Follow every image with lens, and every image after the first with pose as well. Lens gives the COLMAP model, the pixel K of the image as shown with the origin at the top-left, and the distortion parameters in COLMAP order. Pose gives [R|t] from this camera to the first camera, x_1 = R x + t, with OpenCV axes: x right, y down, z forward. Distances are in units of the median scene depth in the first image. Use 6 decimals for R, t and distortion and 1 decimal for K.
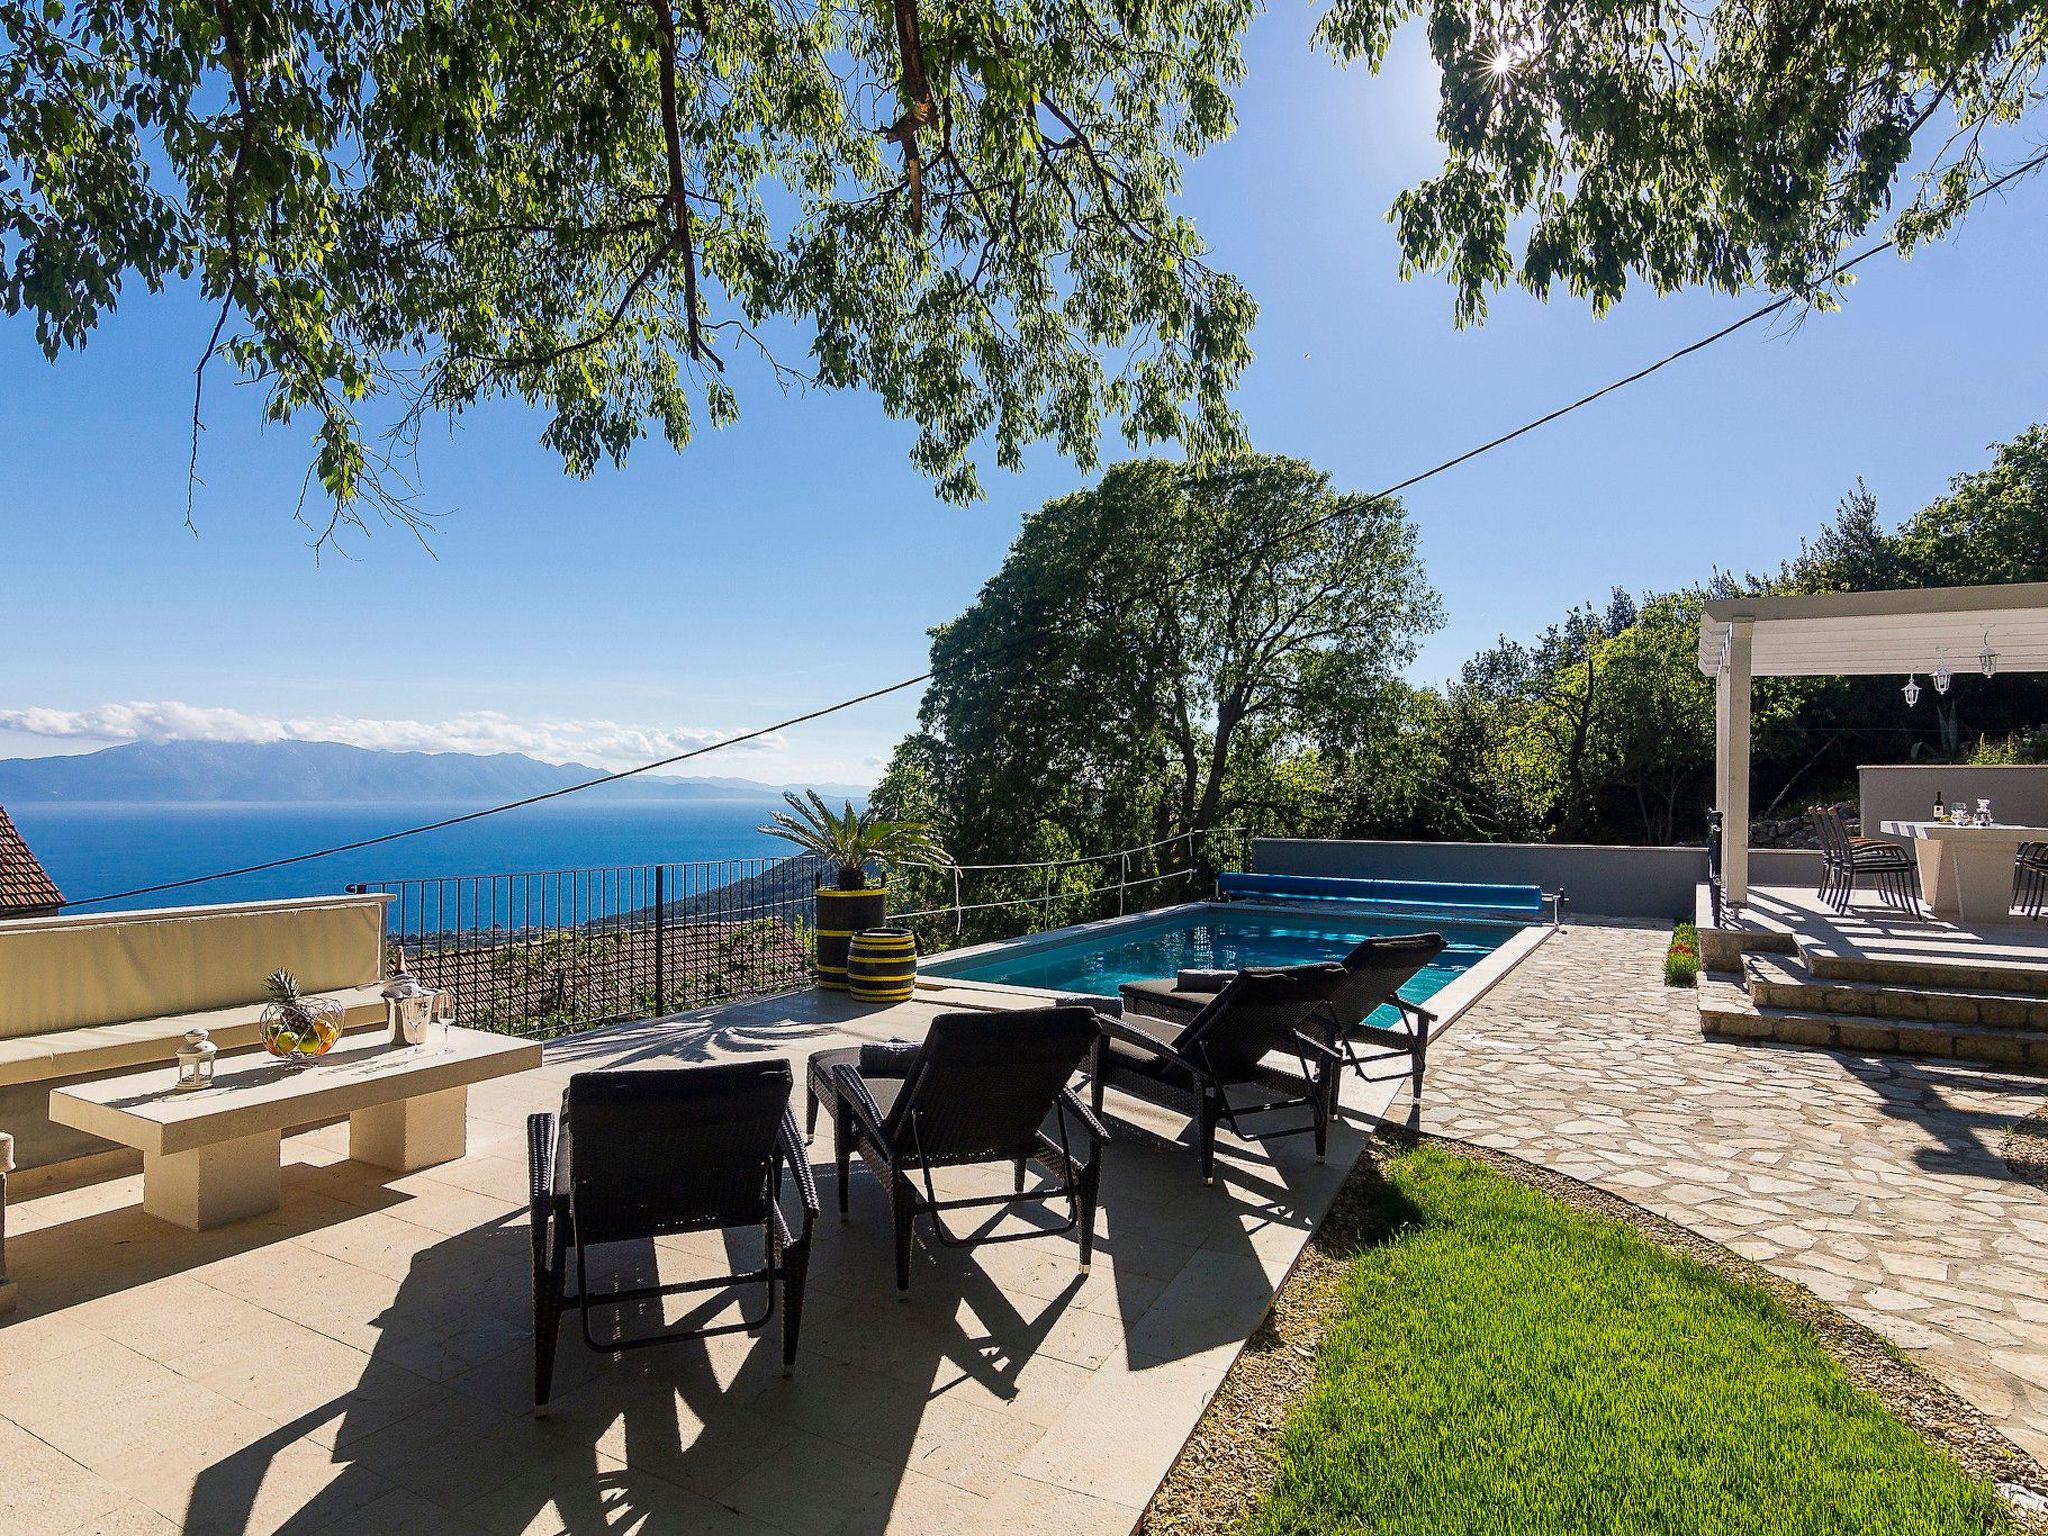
lens RADIAL K [[1174.0, 0, 1021.6], [0, 1174.0, 778.1], [0, 0, 1]] dist [-0.000073, 0.001580]
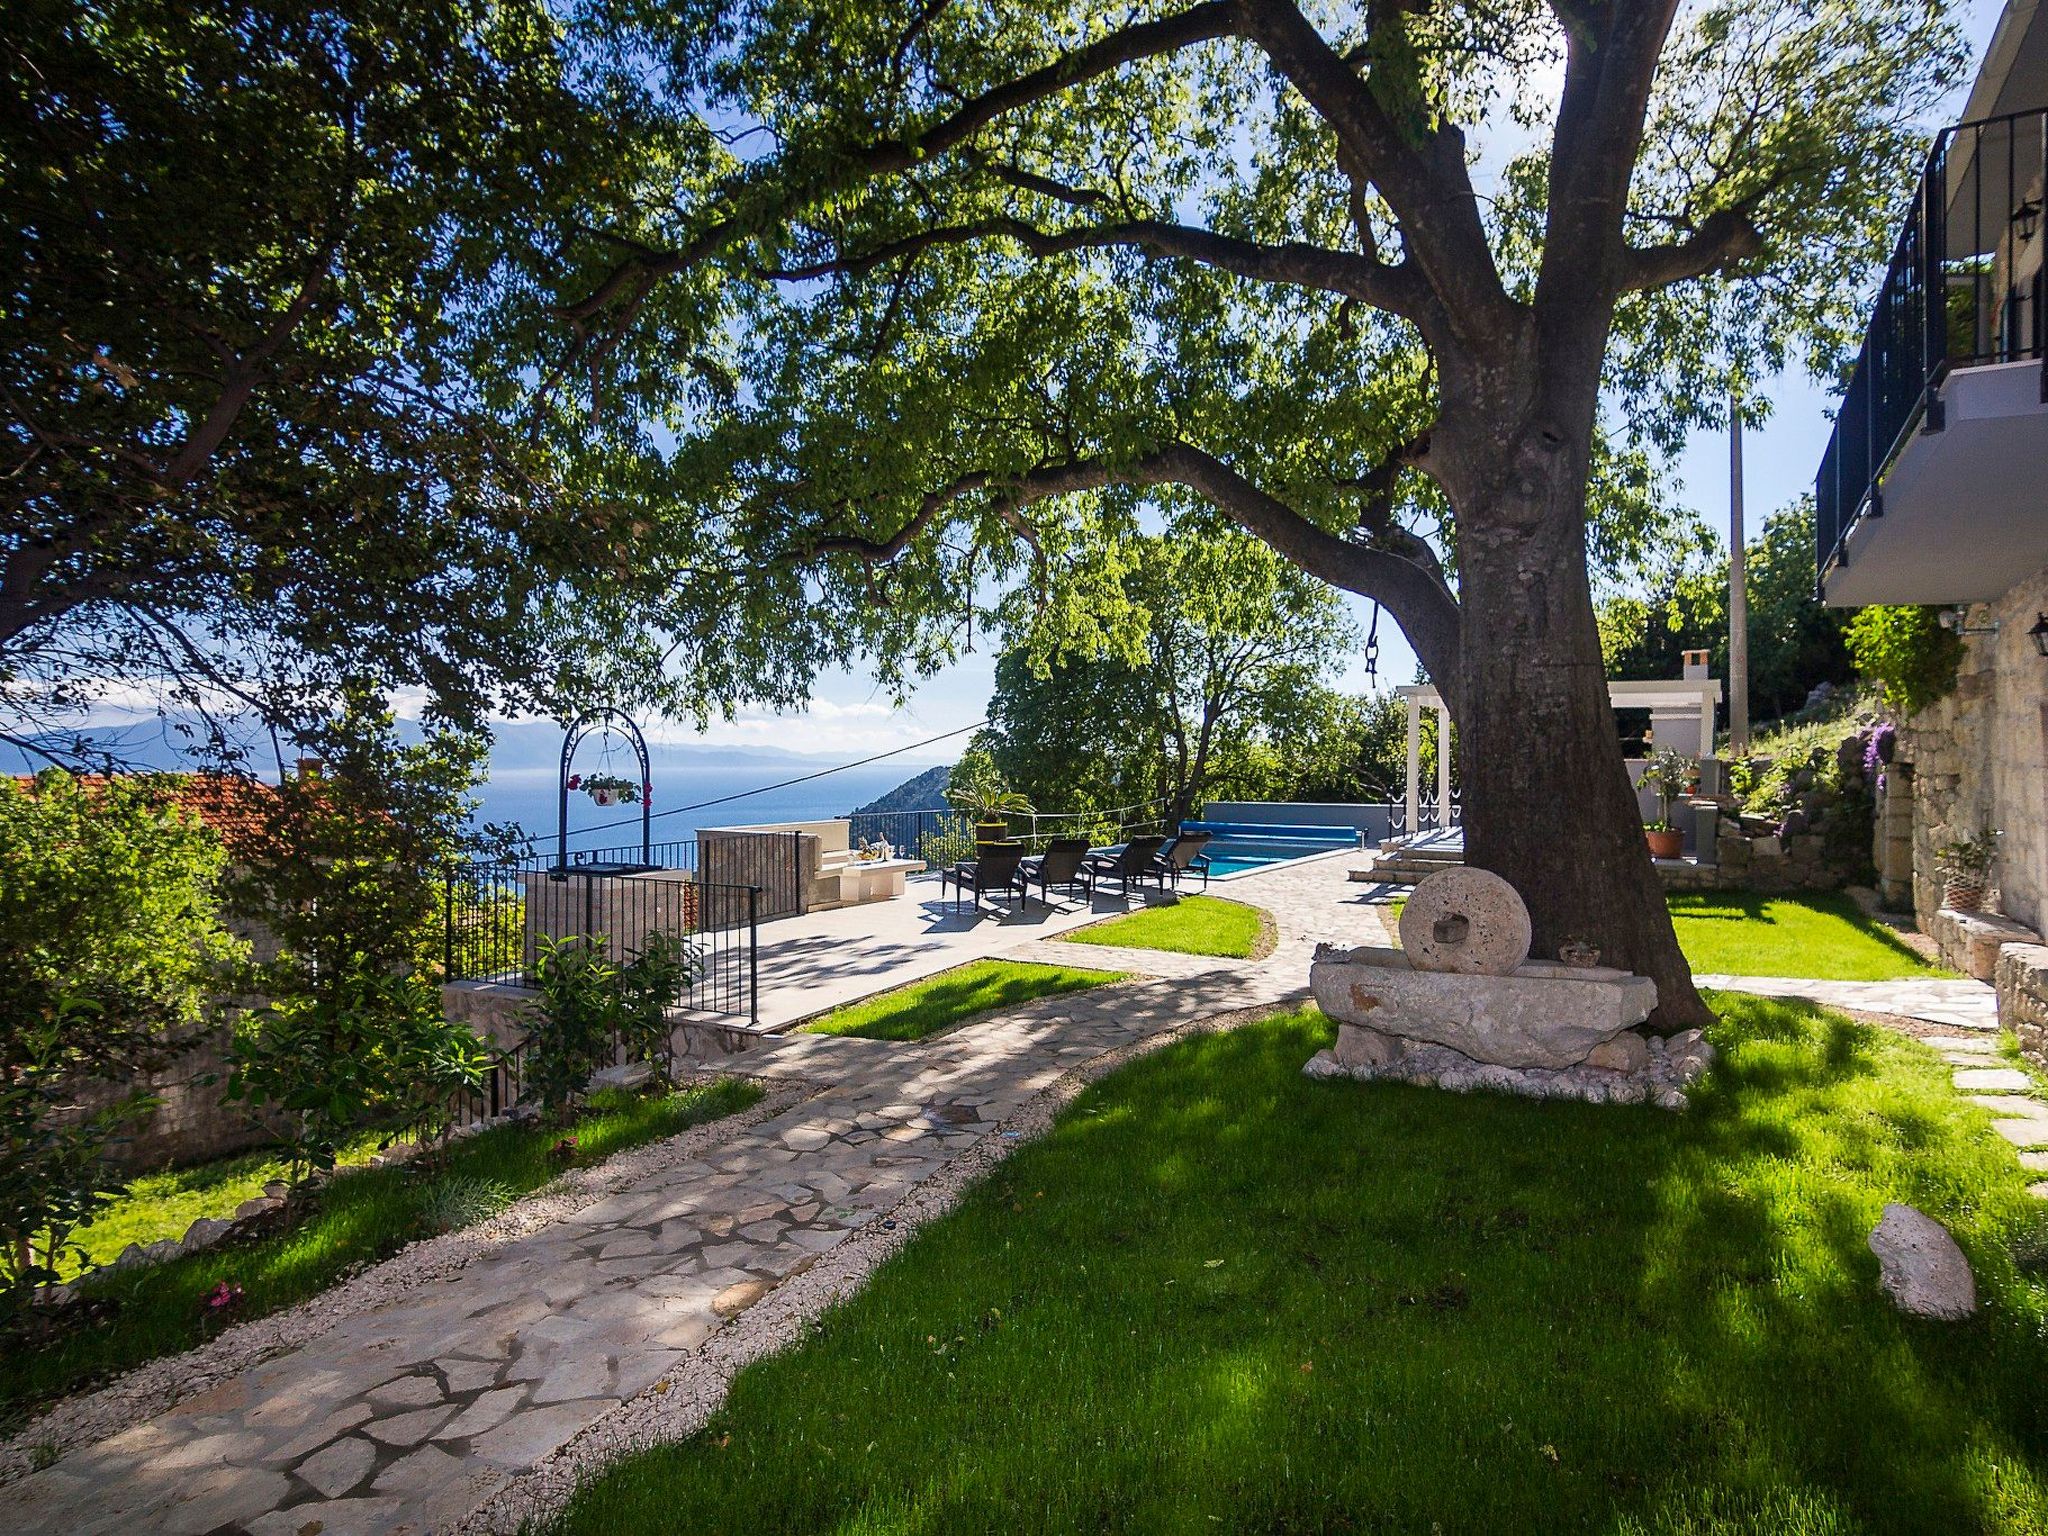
lens RADIAL K [[1173.4, 0, 1028.3], [0, 1173.4, 772.2], [0, 0, 1]] dist [-0.007140, 0.001881]
pose [[0.999719, -0.004508, -0.023284, -0.019241], [0.005013, 0.999752, 0.021676, -0.046903], [0.023181, -0.021787, 0.999494, -1.188936]]
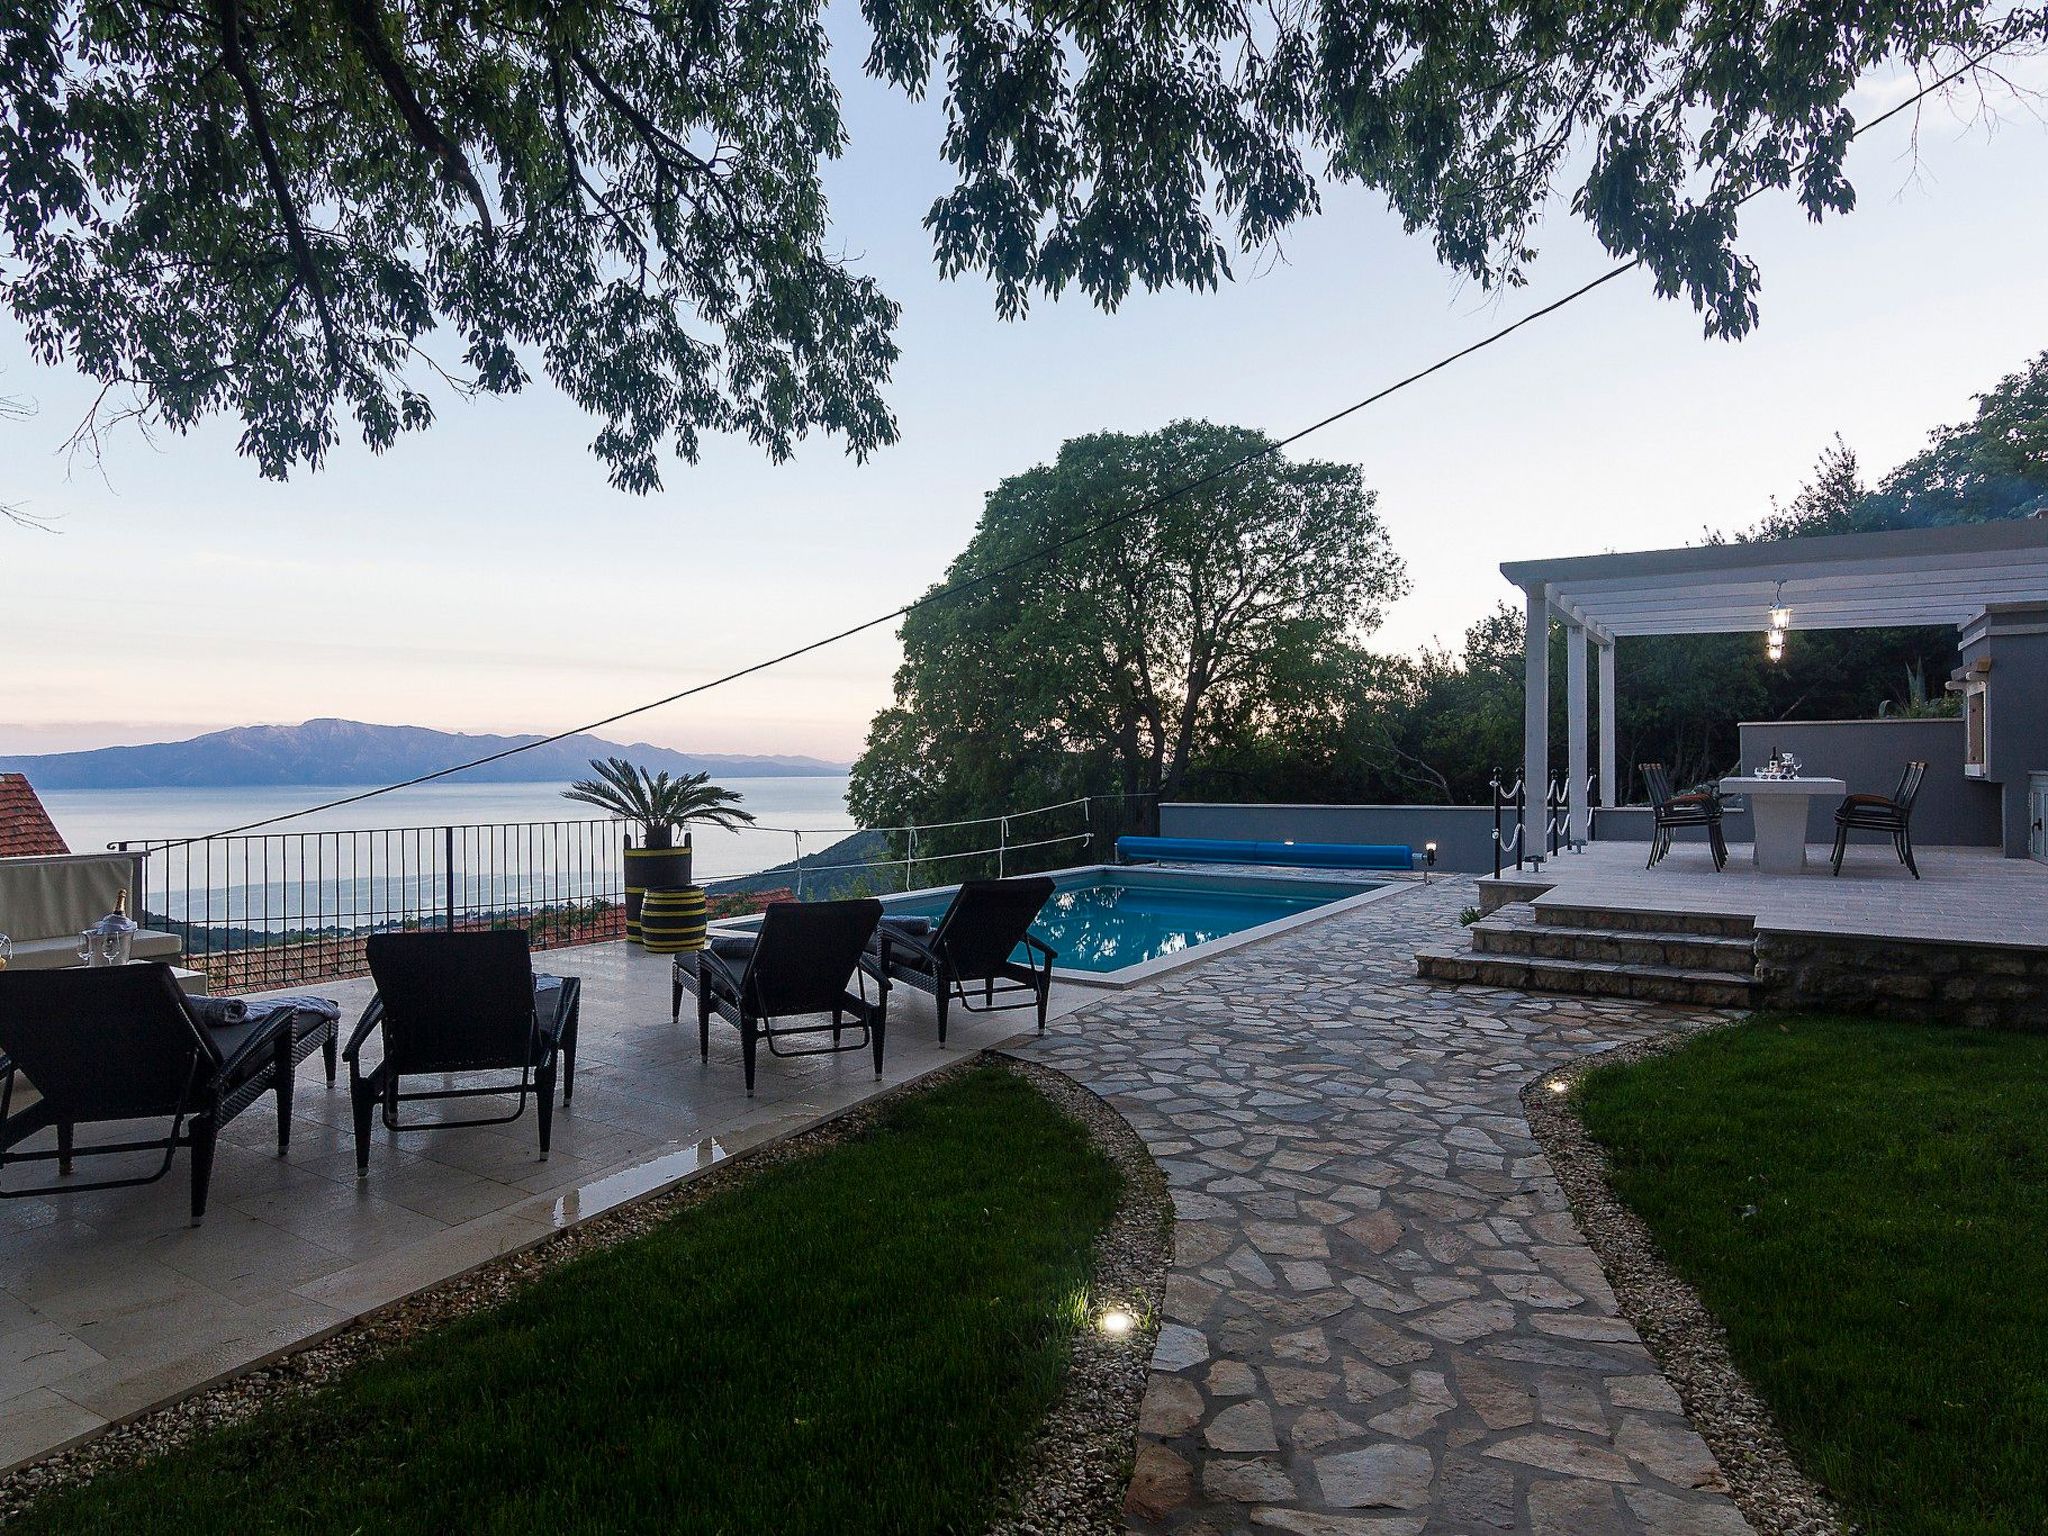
lens RADIAL K [[1173.4, 0, 1028.3], [0, 1173.4, 772.2], [0, 0, 1]] dist [-0.007140, 0.001881]
pose [[0.998312, -0.012891, -0.056632, 0.272373], [0.013817, 0.999777, 0.015988, 0.011556], [0.056414, -0.016743, 0.998267, -0.057670]]
